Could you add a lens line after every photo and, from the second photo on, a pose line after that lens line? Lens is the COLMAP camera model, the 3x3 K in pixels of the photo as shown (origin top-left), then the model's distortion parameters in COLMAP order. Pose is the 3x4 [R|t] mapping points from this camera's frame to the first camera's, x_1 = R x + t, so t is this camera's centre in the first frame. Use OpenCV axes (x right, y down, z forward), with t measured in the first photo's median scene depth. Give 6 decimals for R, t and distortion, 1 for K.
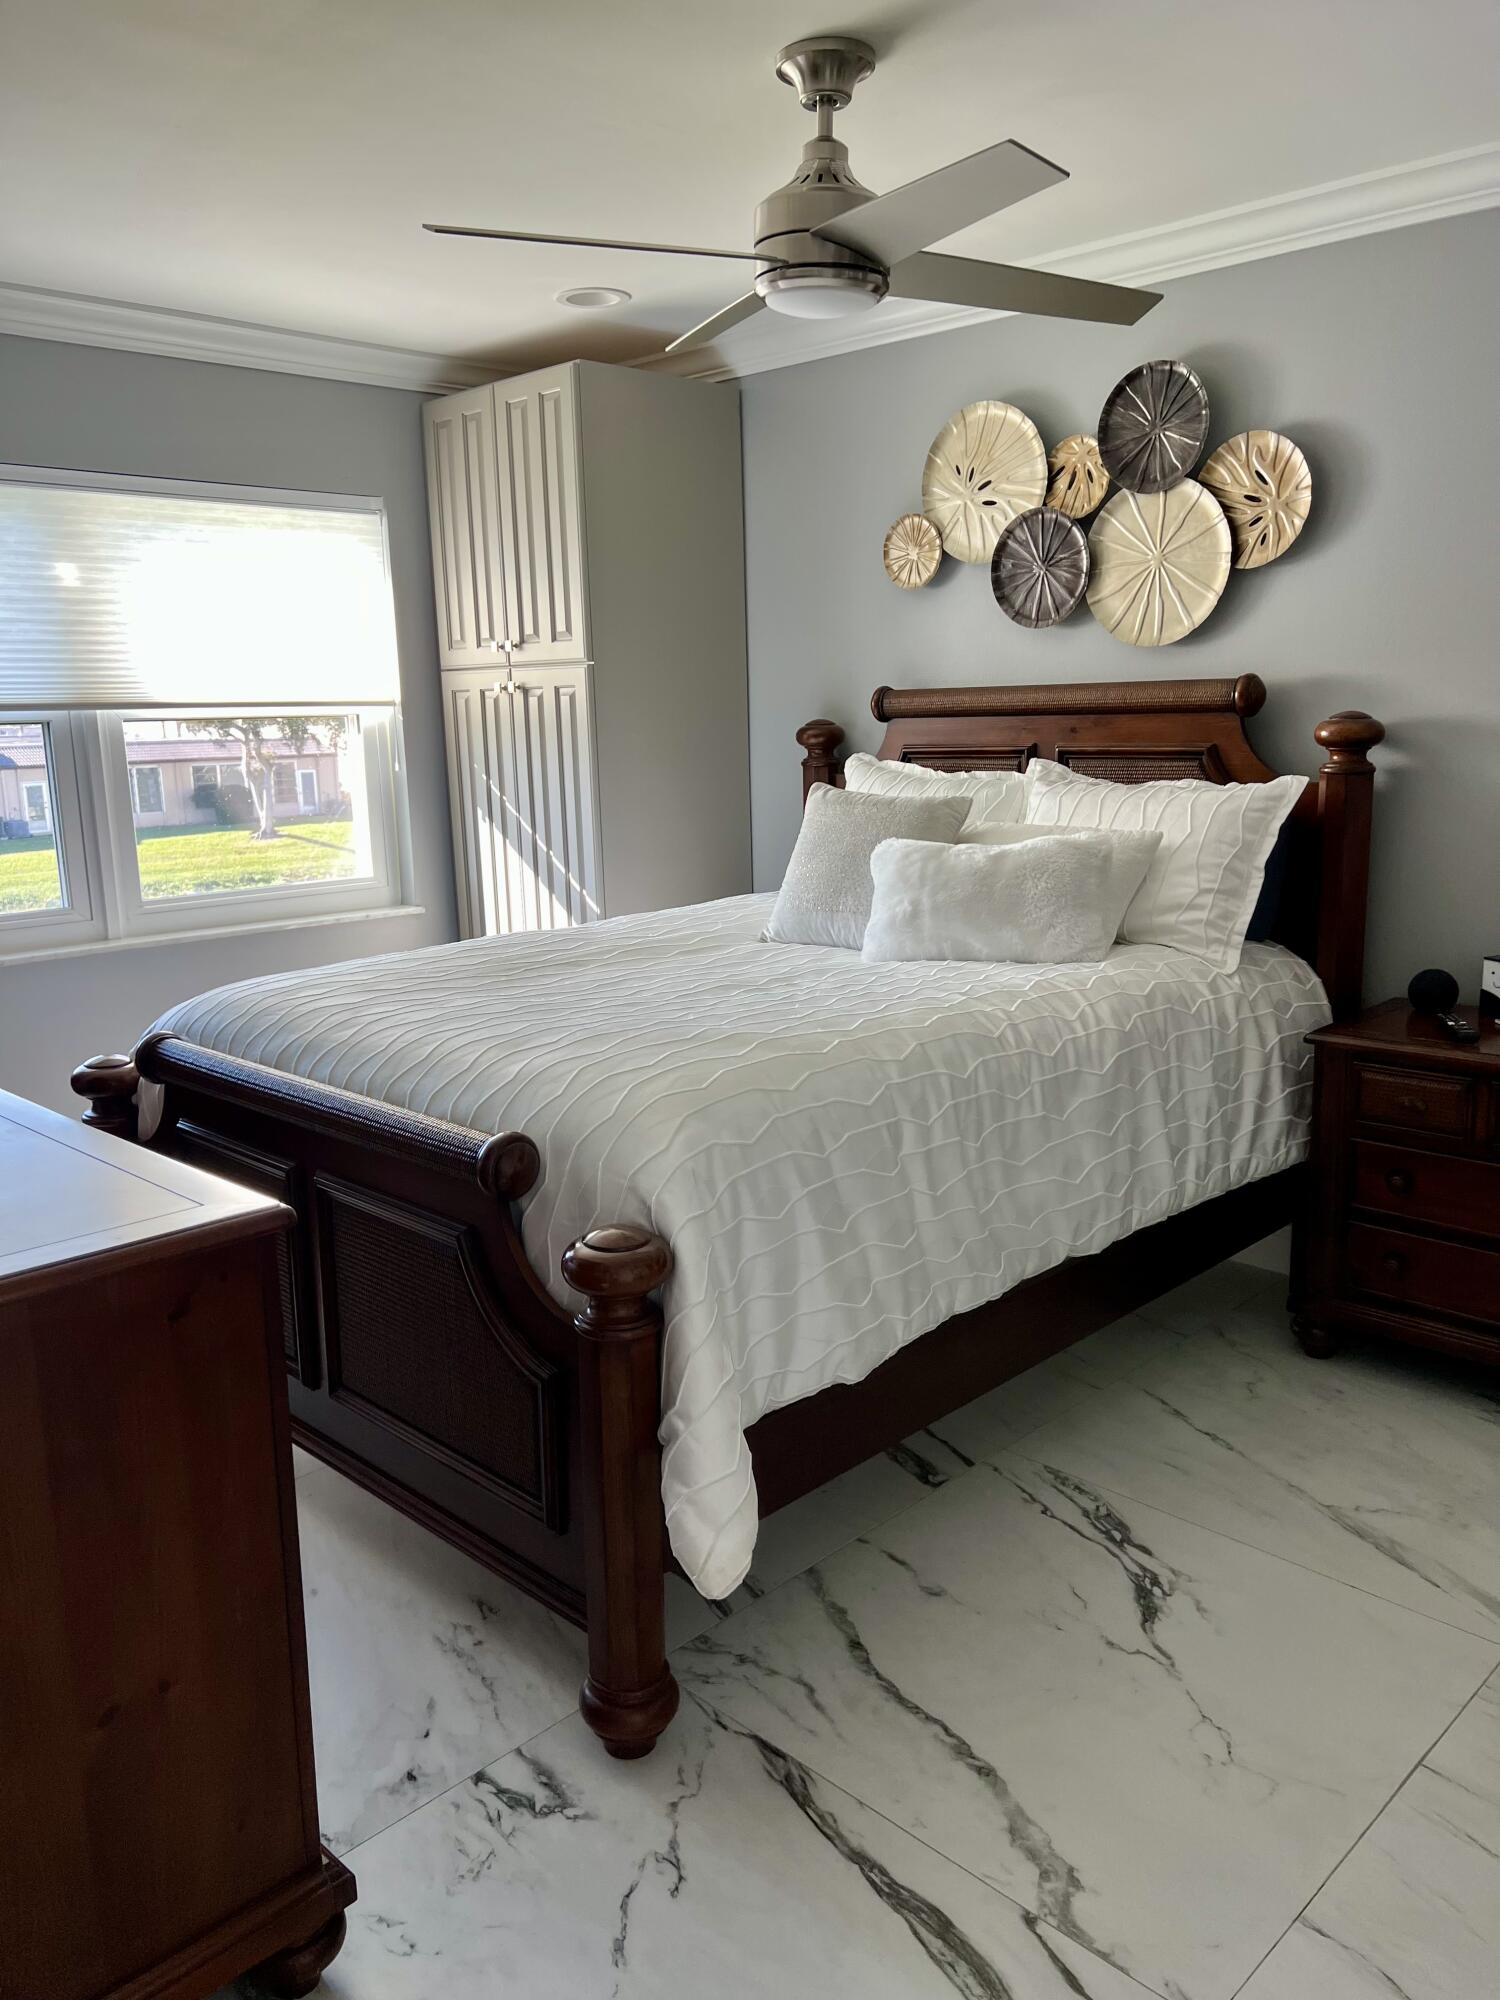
lens RADIAL K [[1513.9, 0, 750.0], [0, 1513.9, 1006.1], [0, 0, 1]] dist [0.016313, 0.002391]
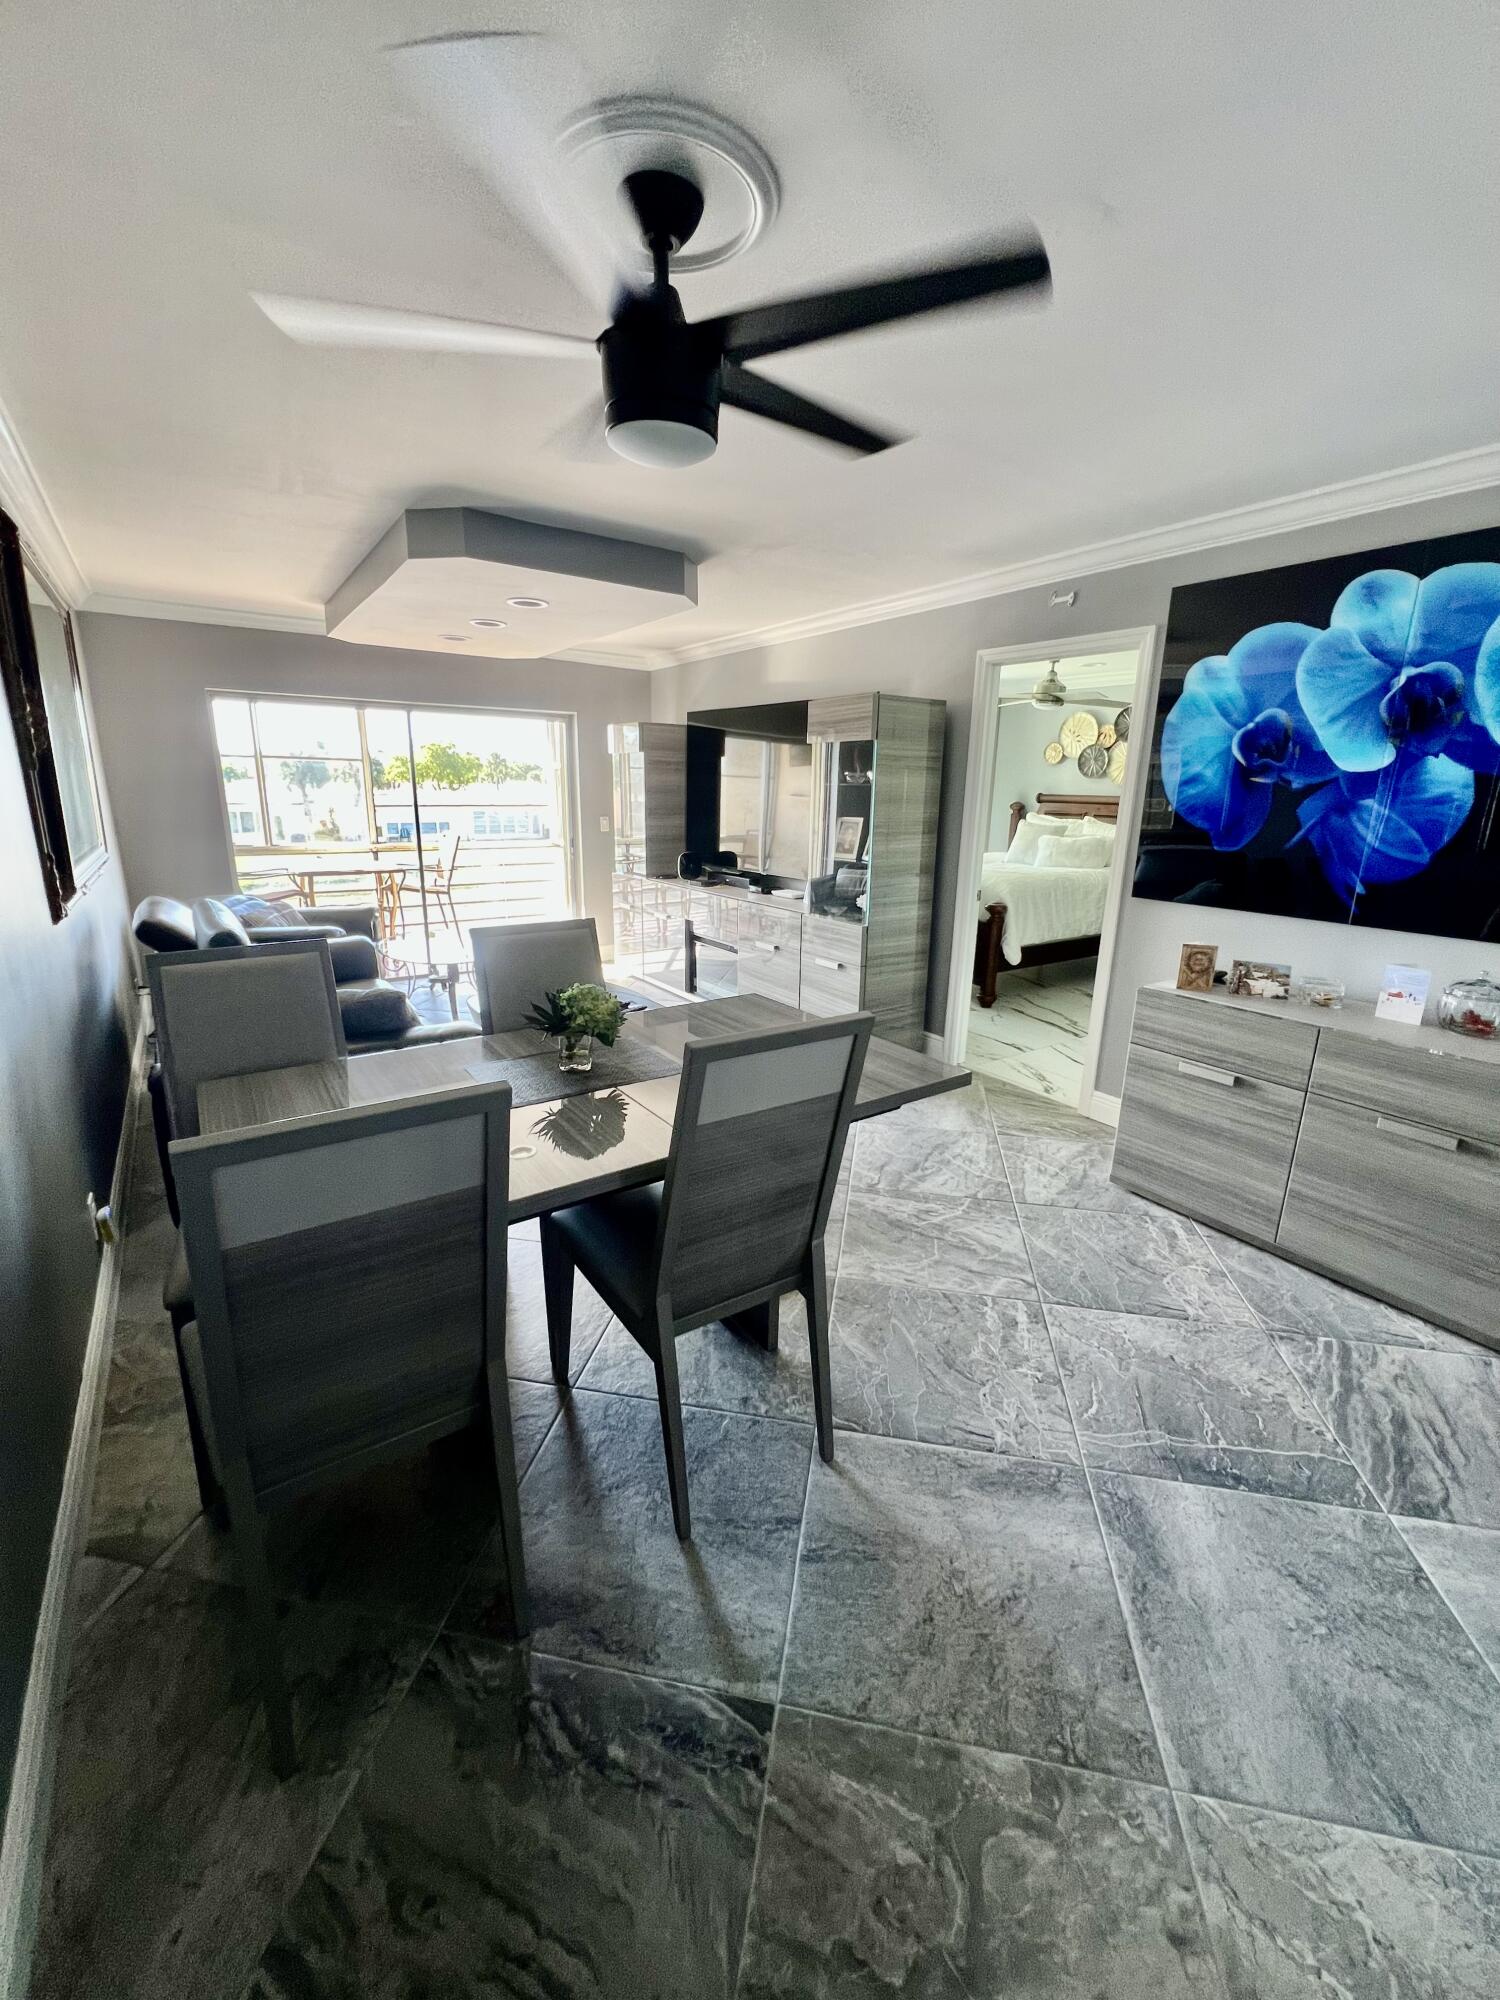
lens RADIAL K [[807.9, 0, 750.5], [0, 807.9, 989.7], [0, 0, 1]] dist [-0.001613, -0.000039]
pose [[0.981267, 0.082706, -0.173995, -0.222644], [-0.073117, 0.995467, 0.060828, 0.185614], [0.178237, -0.046966, 0.982866, -1.025287]]
